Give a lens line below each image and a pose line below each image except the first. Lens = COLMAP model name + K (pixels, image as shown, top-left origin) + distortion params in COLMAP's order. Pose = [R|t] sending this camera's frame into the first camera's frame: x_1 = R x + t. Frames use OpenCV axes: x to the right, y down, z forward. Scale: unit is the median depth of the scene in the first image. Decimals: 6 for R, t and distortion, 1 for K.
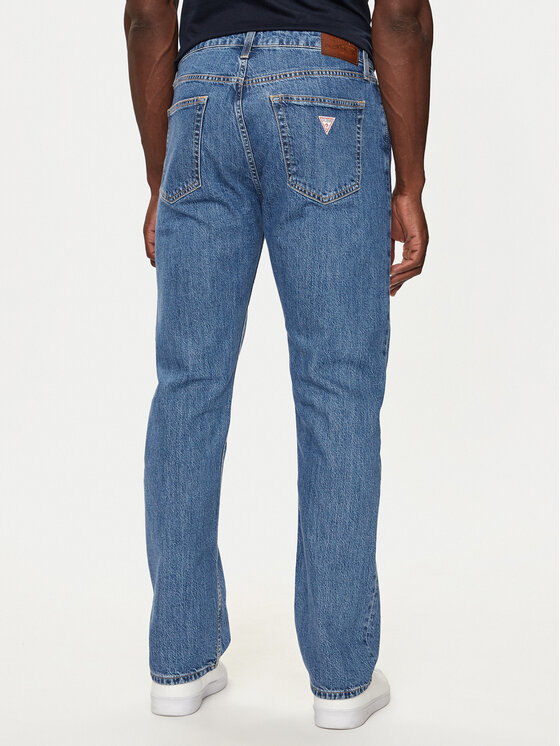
lens RADIAL K [[1280.7, 0, 280.0], [0, 1280.7, 373.0], [0, 0, 1]] dist [-0.444744, 0.001506]
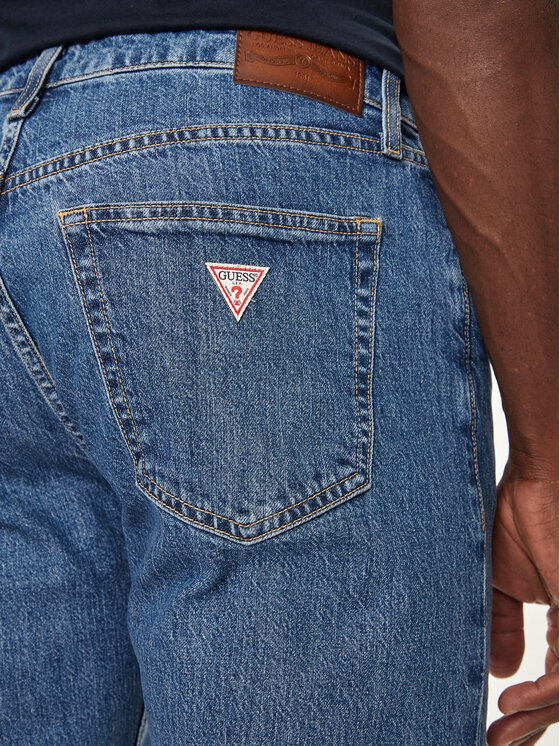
lens RADIAL K [[867.9, 0, 280.0], [0, 867.9, 373.0], [0, 0, 1]] dist [-0.029603, -0.030732]
pose [[0.955304, -0.049084, -0.291521, 0.109276], [-0.005324, 0.983103, -0.182973, -0.135886], [0.295577, 0.176347, 0.938902, 0.795266]]
